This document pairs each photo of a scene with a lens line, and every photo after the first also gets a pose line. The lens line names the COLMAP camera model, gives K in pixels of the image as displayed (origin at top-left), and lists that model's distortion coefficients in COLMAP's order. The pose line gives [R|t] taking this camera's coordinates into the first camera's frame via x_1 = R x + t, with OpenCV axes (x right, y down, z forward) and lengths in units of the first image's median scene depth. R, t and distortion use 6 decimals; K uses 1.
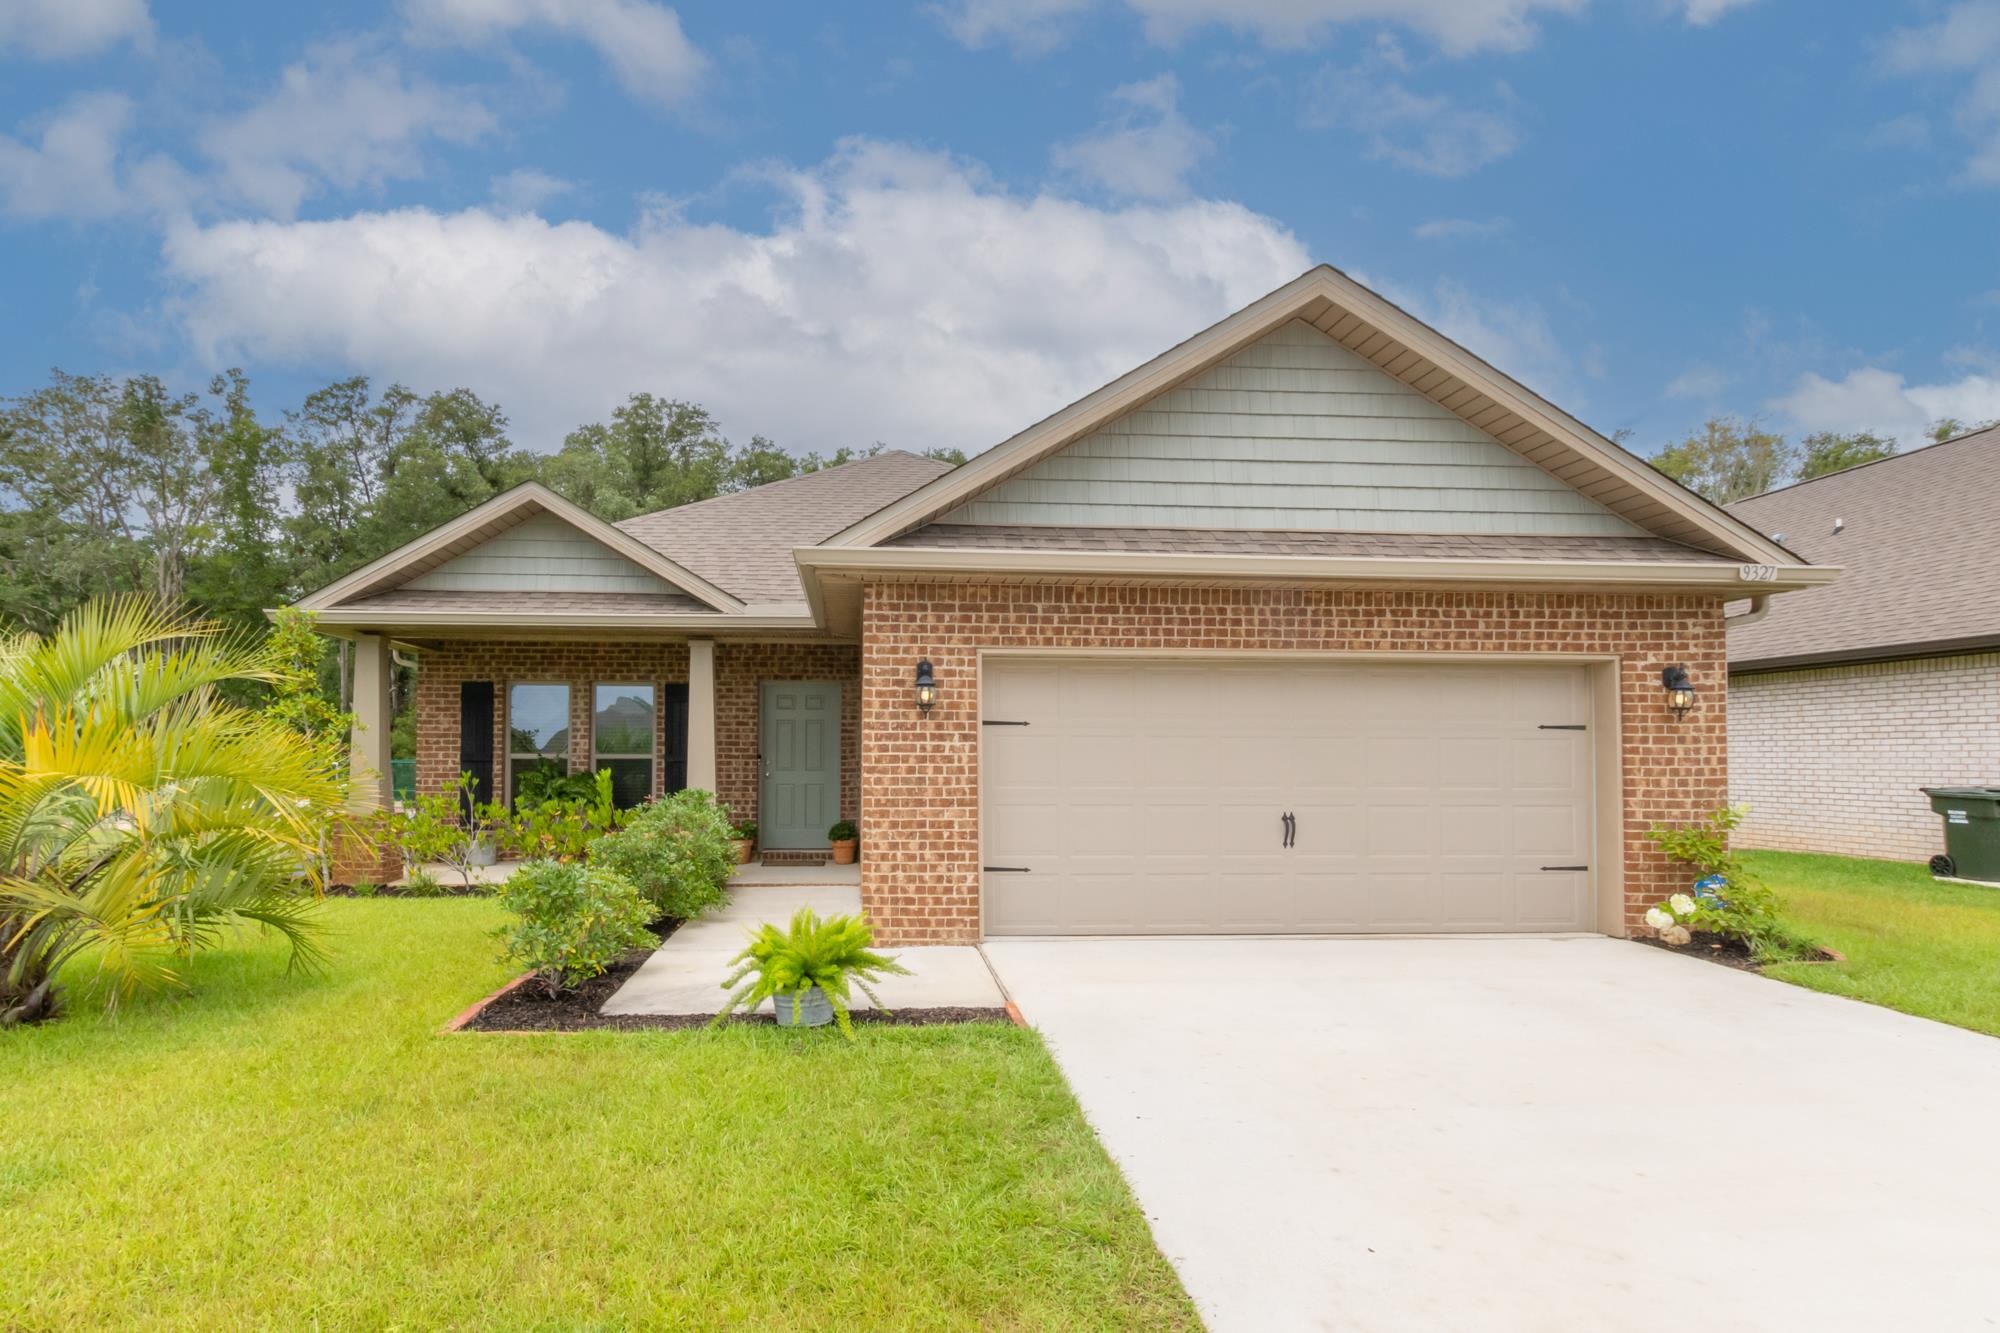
lens RADIAL K [[981.3, 0, 958.6], [0, 981.3, 632.7], [0, 0, 1]] dist [-0.008569, 0.001281]
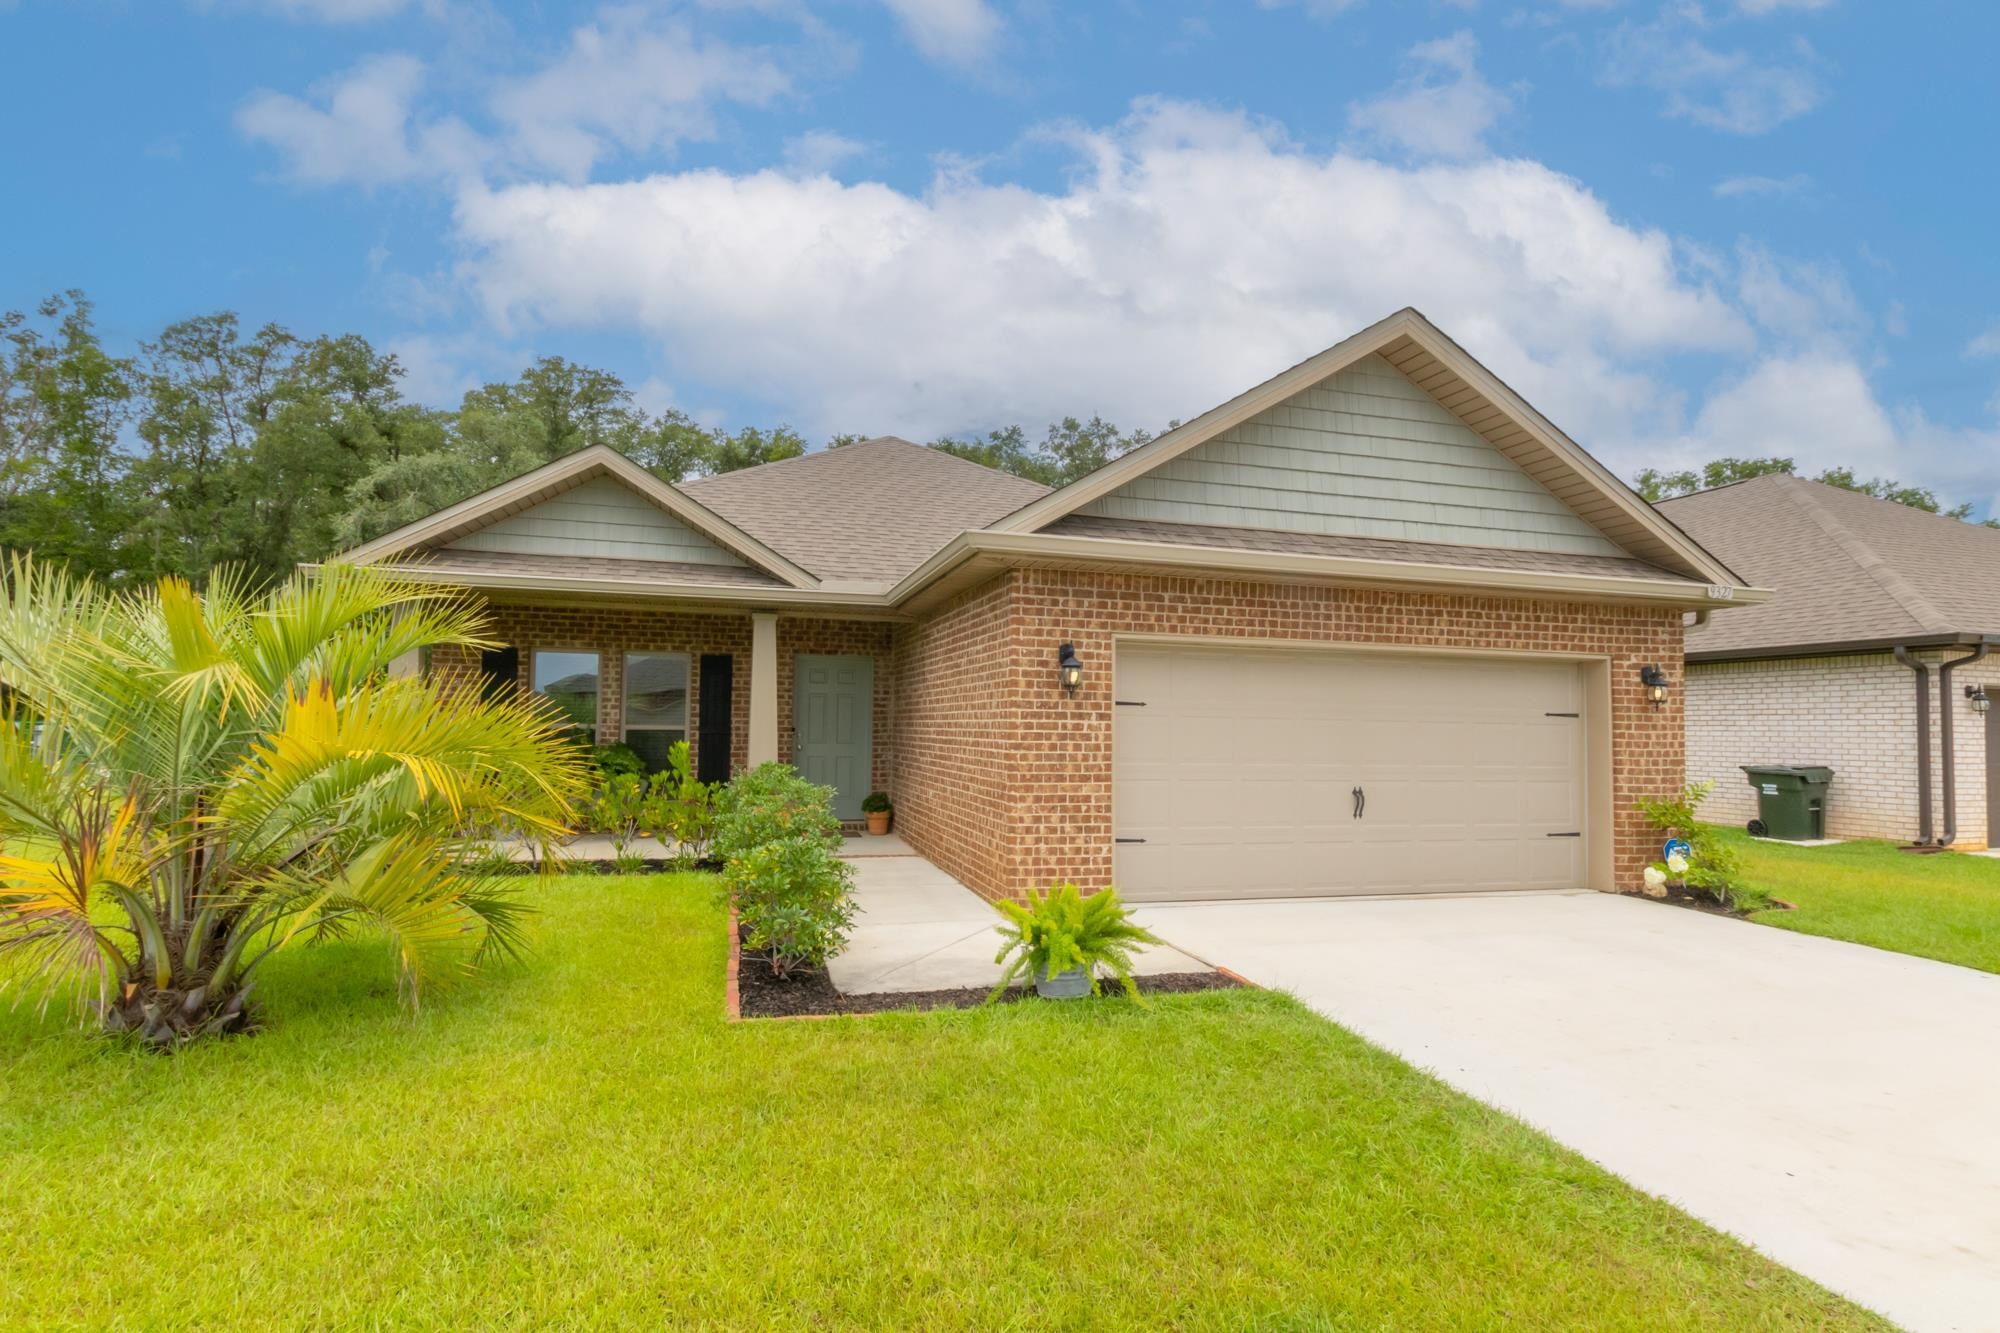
lens RADIAL K [[923.6, 0, 981.4], [0, 923.6, 599.7], [0, 0, 1]] dist [-0.011513, 0.003090]
pose [[0.981244, 0.039065, 0.188769, -0.296156], [-0.036715, 0.999199, -0.015933, 0.000731], [-0.189240, 0.008703, 0.981892, 0.038613]]
